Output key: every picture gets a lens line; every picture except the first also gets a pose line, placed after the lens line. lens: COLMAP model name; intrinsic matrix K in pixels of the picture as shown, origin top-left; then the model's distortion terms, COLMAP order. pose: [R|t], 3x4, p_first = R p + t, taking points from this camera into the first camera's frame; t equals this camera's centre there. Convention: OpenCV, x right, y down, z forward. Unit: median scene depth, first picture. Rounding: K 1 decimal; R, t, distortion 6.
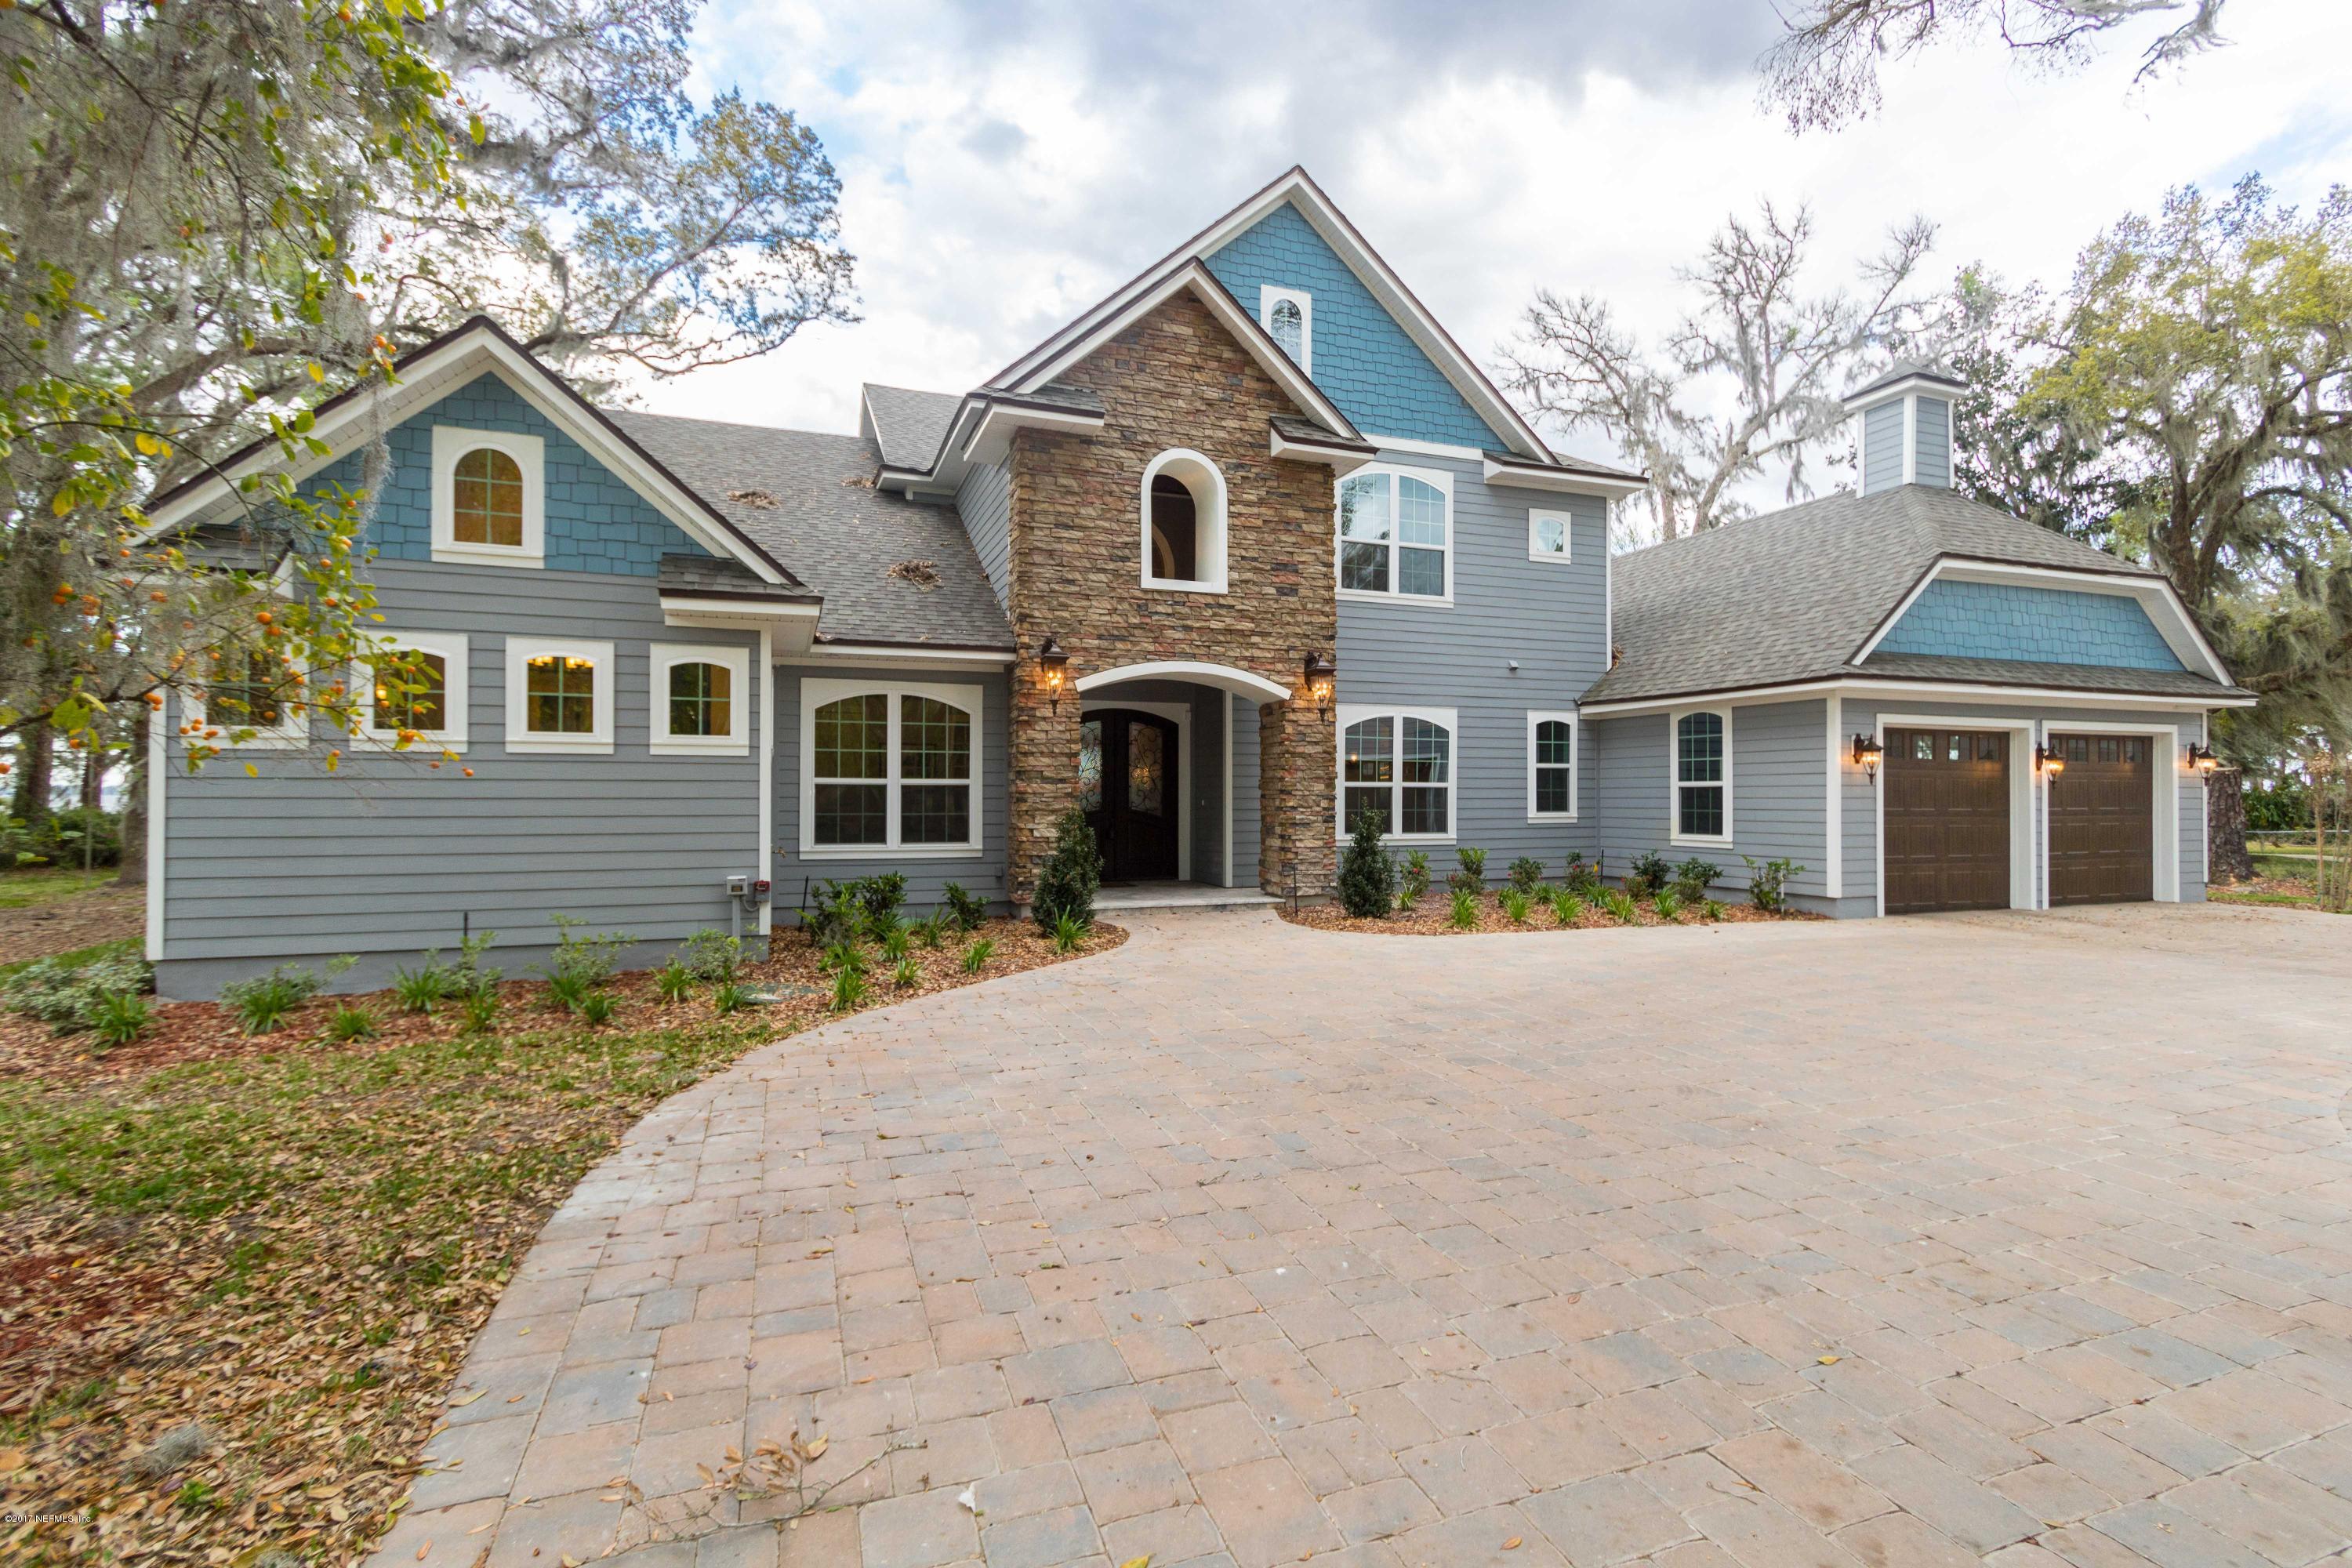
lens RADIAL K [[1089.5, 0, 1203.4], [0, 1089.5, 783.3], [0, 0, 1]] dist [0.020743, -0.014518]
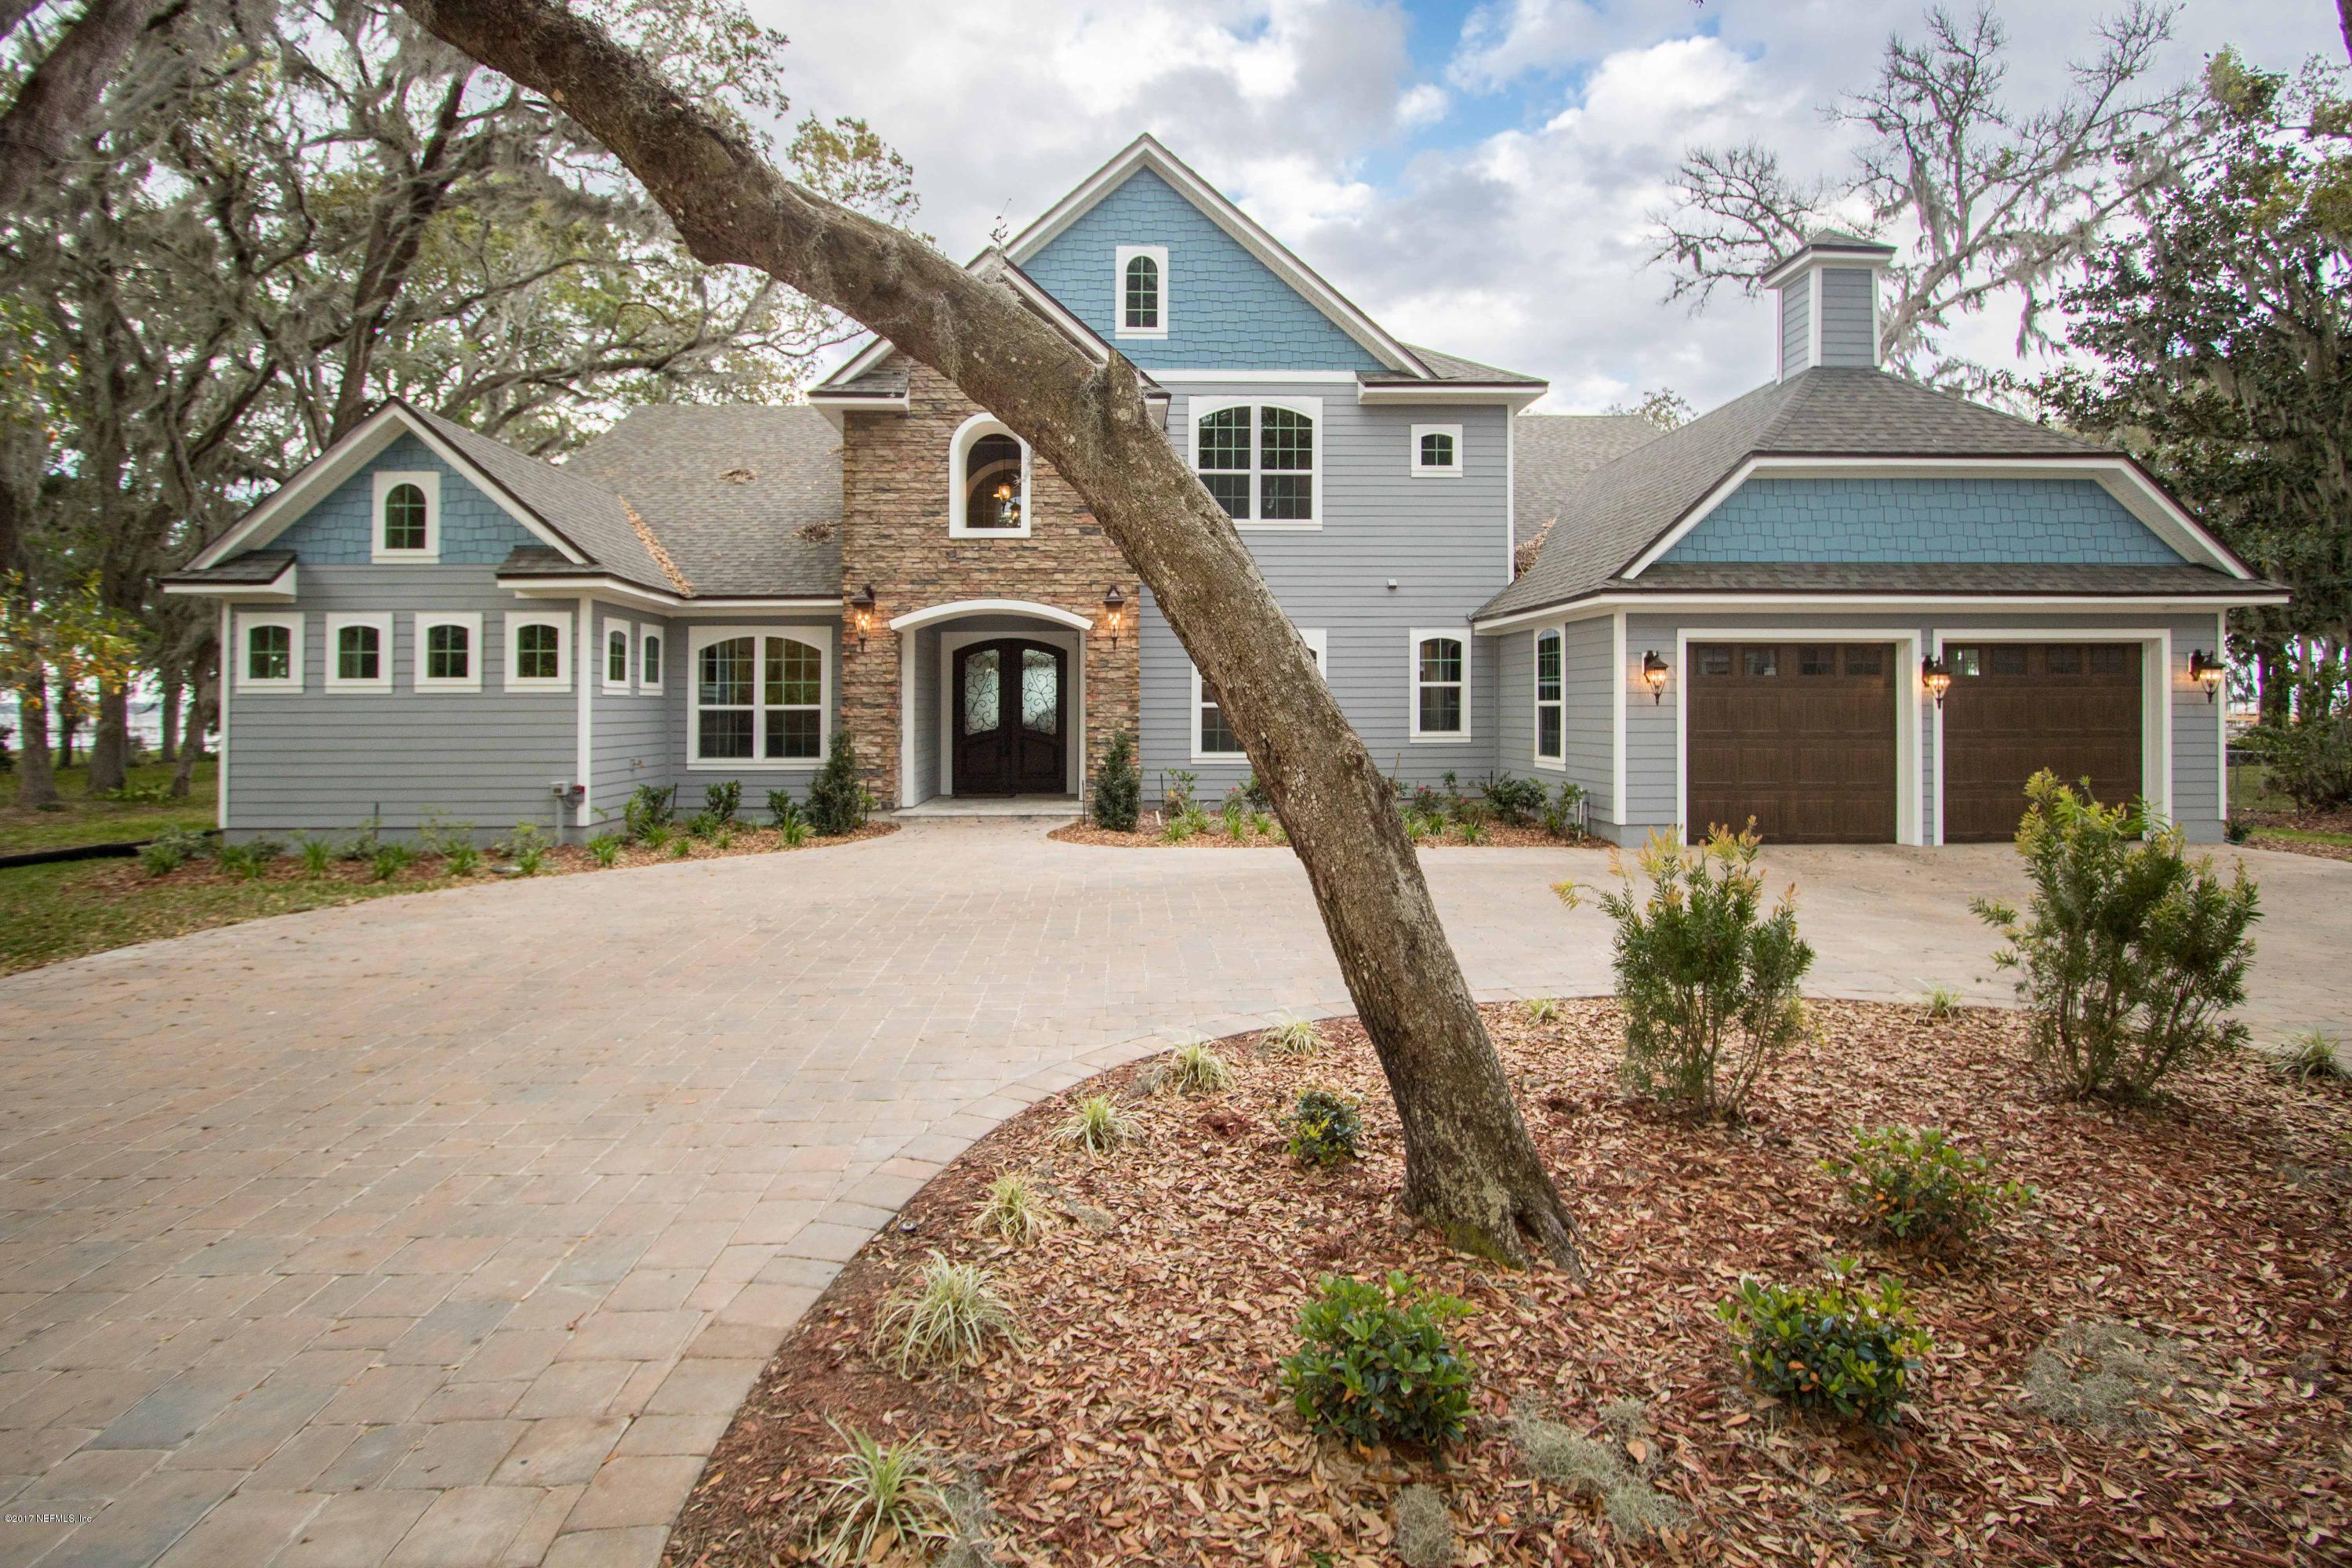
lens RADIAL K [[1141.4, 0, 1169.7], [0, 1141.4, 682.8], [0, 0, 1]] dist [-0.019141, -0.000631]
pose [[0.944913, -0.011813, -0.327107, 0.537234], [0.008853, 0.999905, -0.010536, -0.011170], [0.327201, 0.007059, 0.944928, -0.056539]]
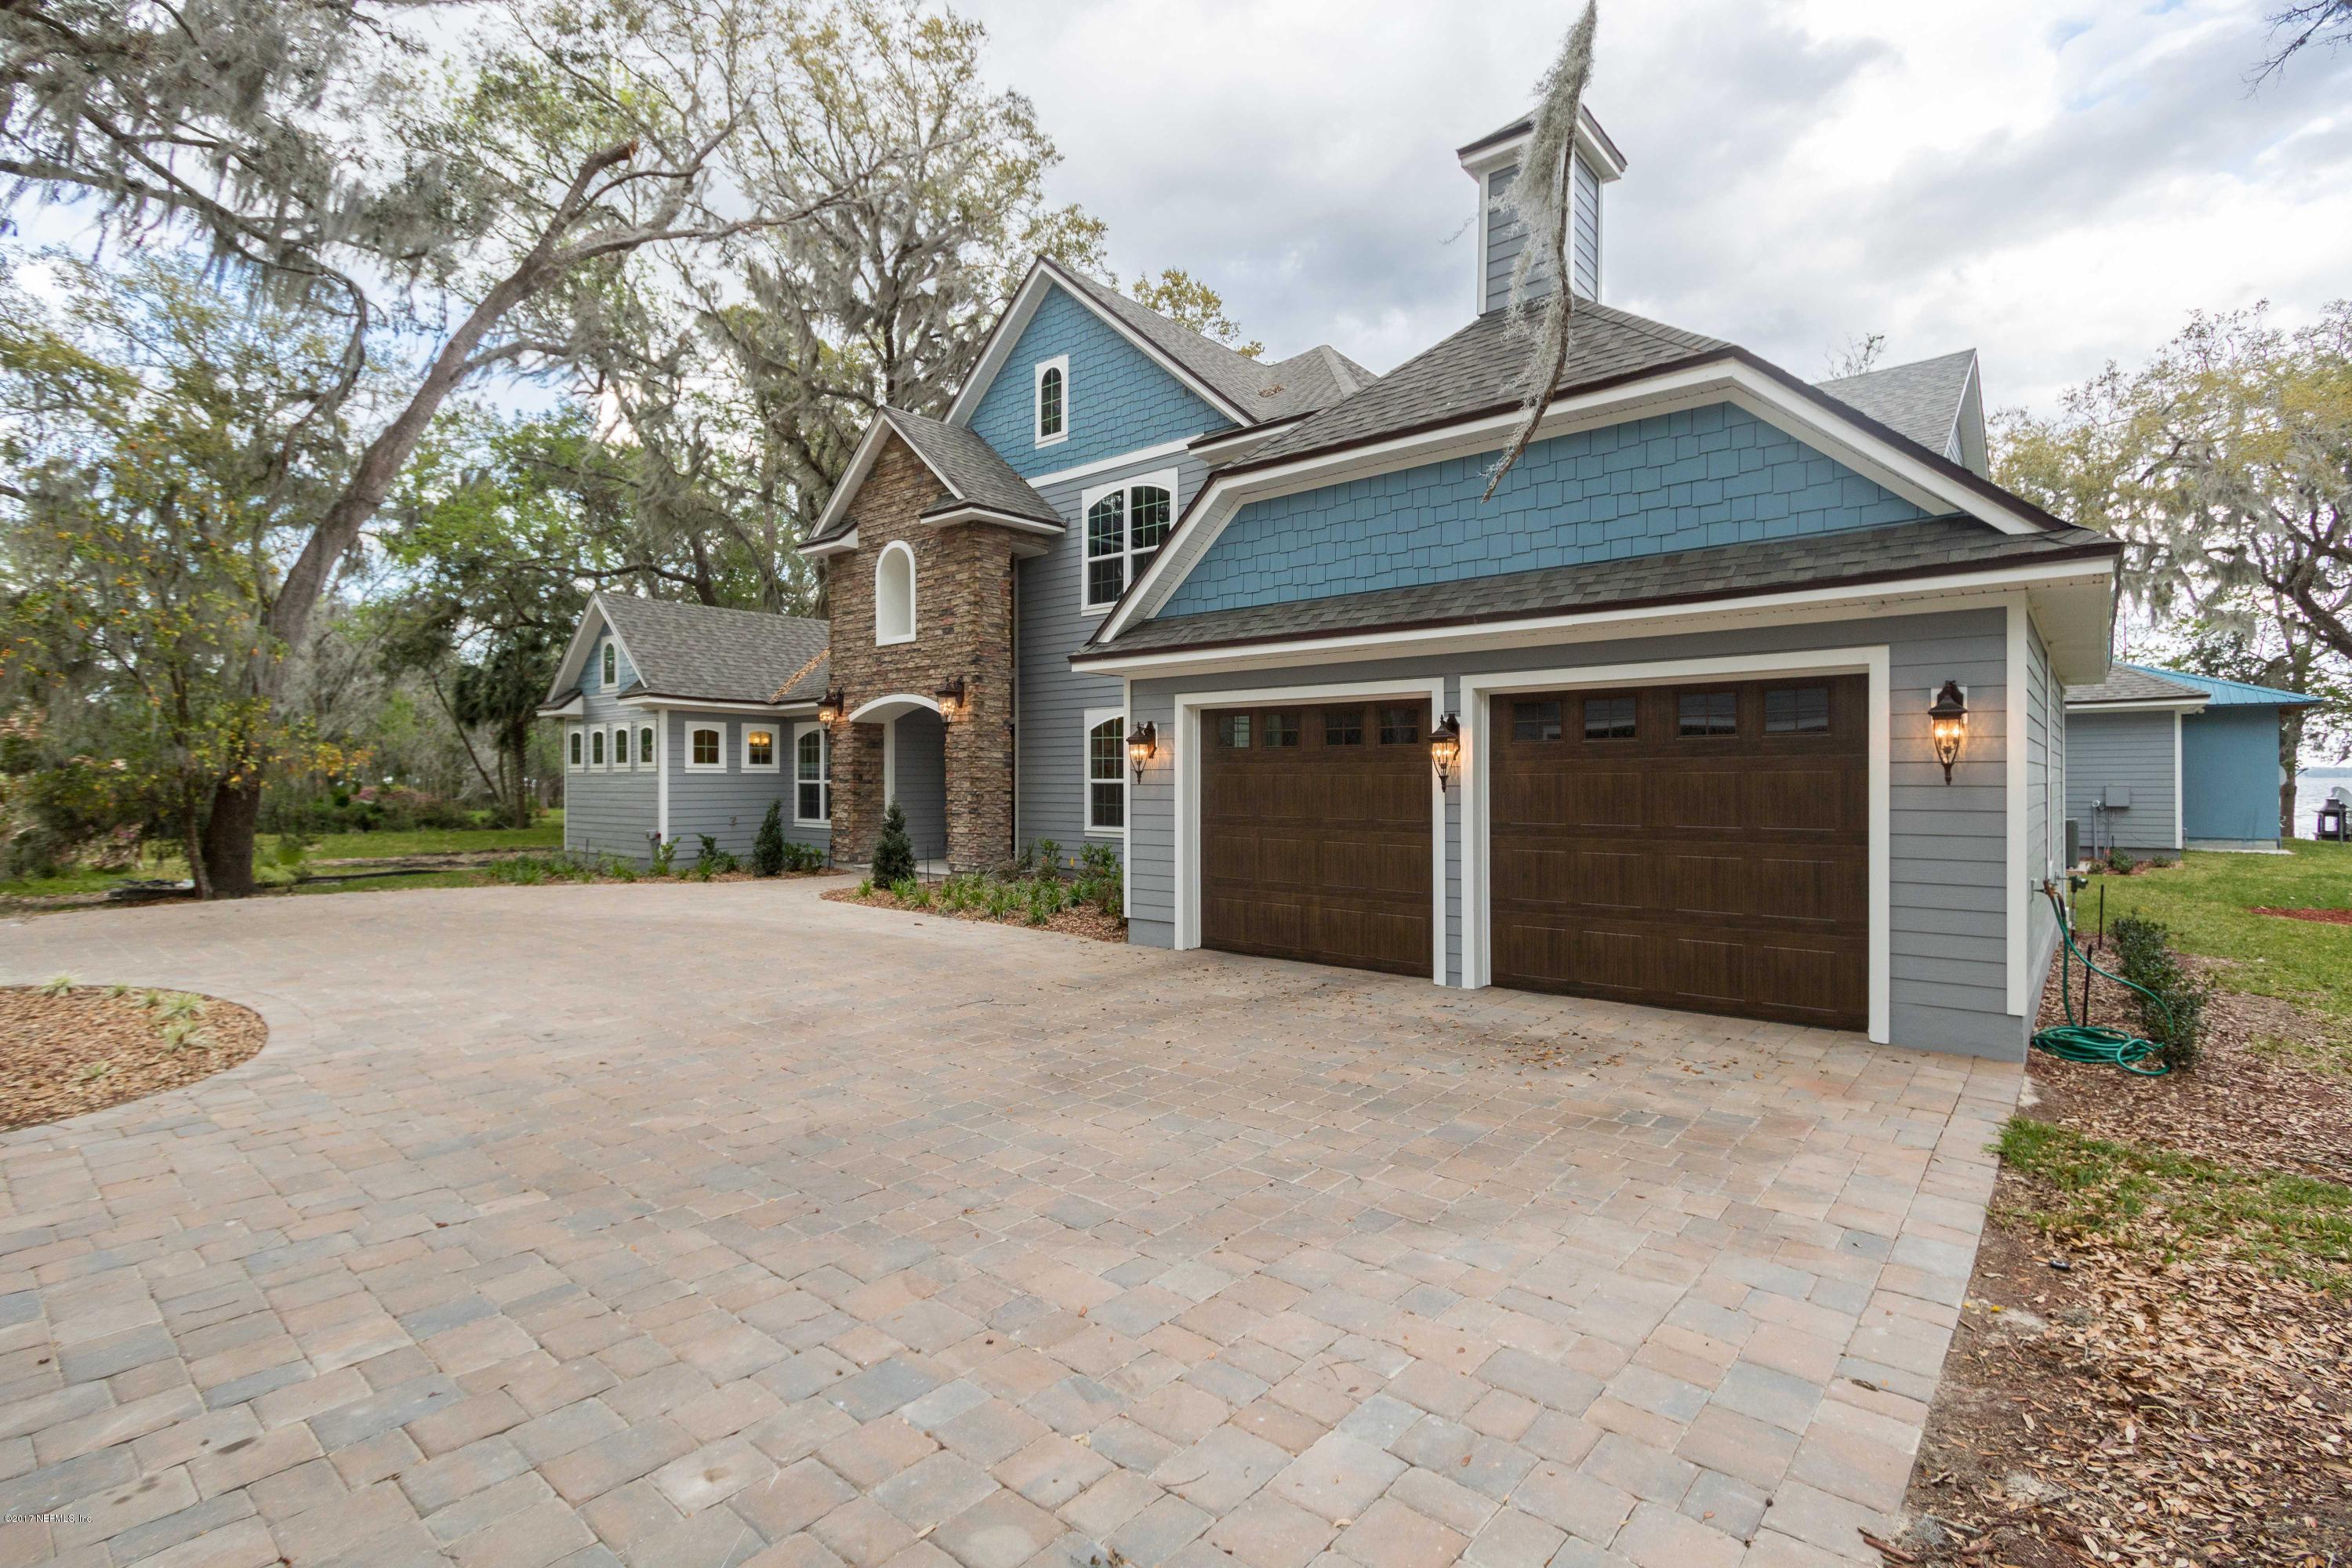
lens RADIAL K [[1101.8, 0, 1176.0], [0, 1101.8, 784.0], [0, 0, 1]] dist [-0.000968, -0.000055]
pose [[0.475762, 0.000224, -0.879574, 1.361593], [0.011179, 0.999918, 0.006301, -0.002881], [0.879503, -0.012831, 0.475720, 0.634673]]
